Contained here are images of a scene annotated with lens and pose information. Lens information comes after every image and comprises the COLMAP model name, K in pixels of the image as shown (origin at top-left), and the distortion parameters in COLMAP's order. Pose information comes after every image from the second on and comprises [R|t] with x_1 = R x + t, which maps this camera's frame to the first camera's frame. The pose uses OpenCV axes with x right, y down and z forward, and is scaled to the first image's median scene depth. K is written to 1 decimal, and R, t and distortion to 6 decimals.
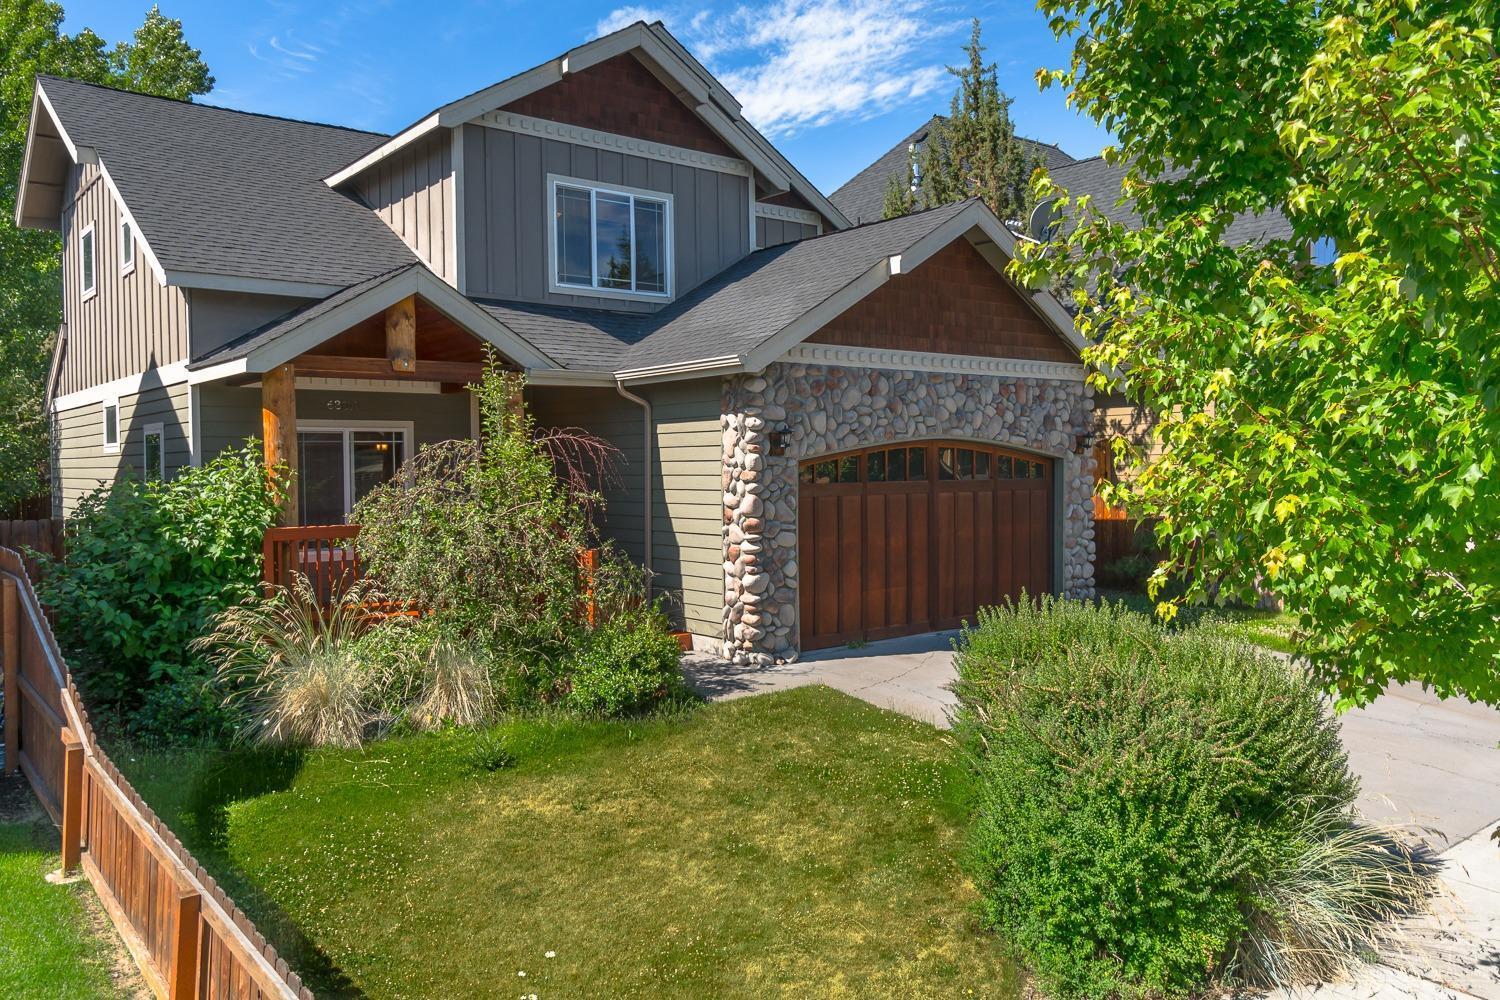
lens RADIAL K [[1144.8, 0, 749.7], [0, 1144.8, 502.6], [0, 0, 1]] dist [0.007406, 0.001503]
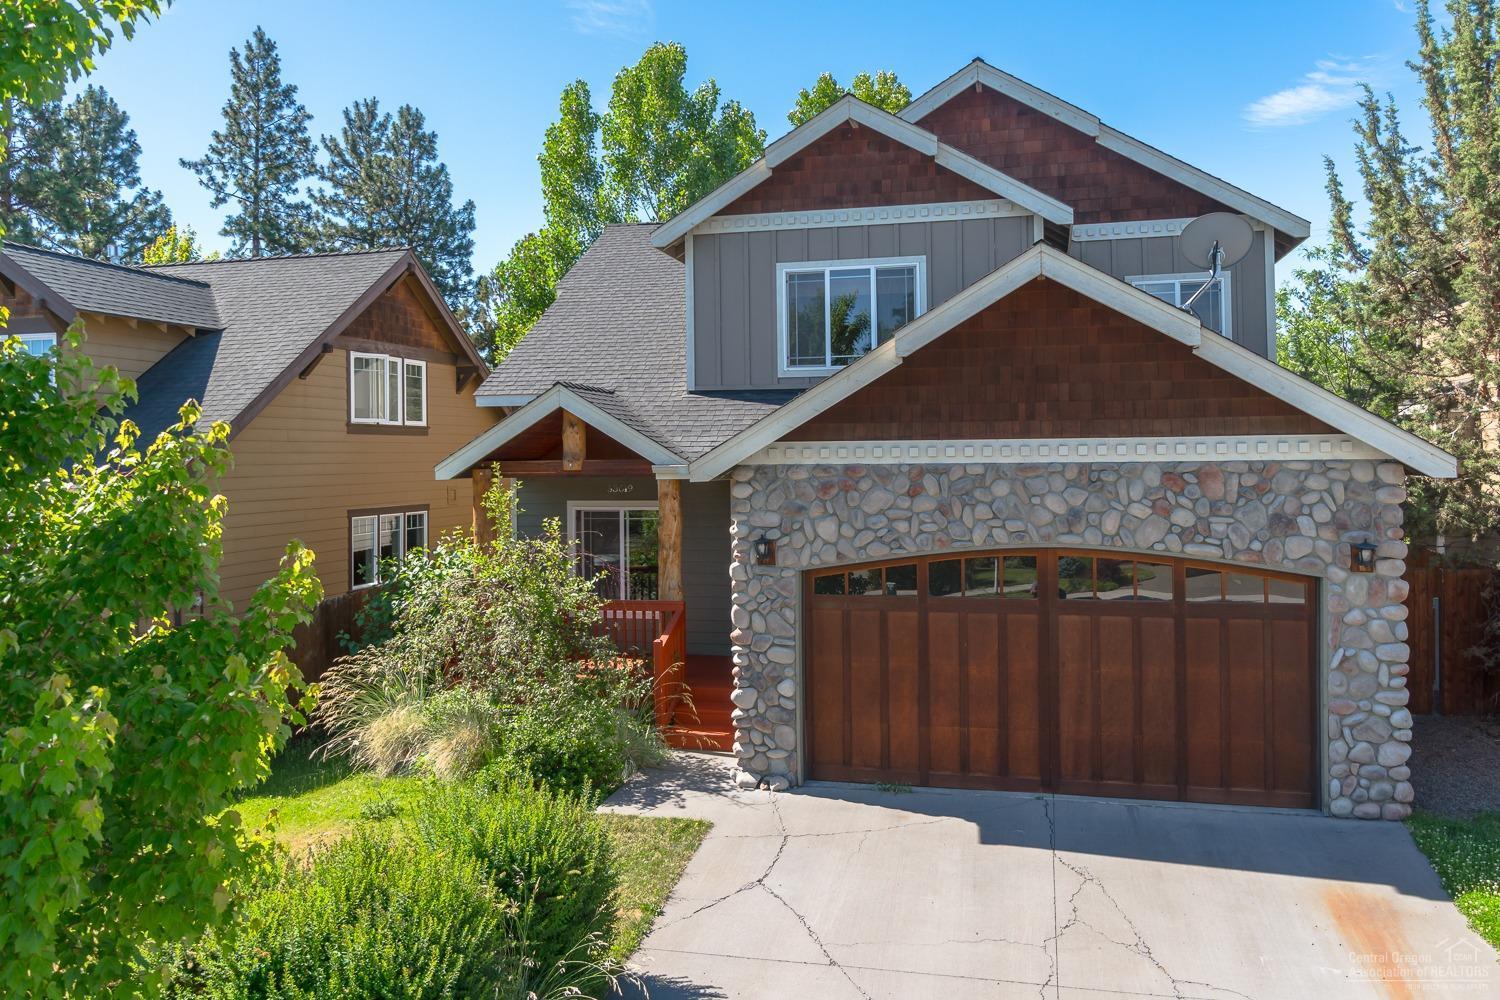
lens RADIAL K [[1144.8, 0, 748.1], [0, 1144.8, 485.6], [0, 0, 1]] dist [0.007406, 0.001503]
pose [[0.610546, 0.022467, -0.791662, 0.681640], [-0.023580, 0.999670, 0.010185, -0.104237], [0.791630, 0.012449, 0.610874, 0.378283]]
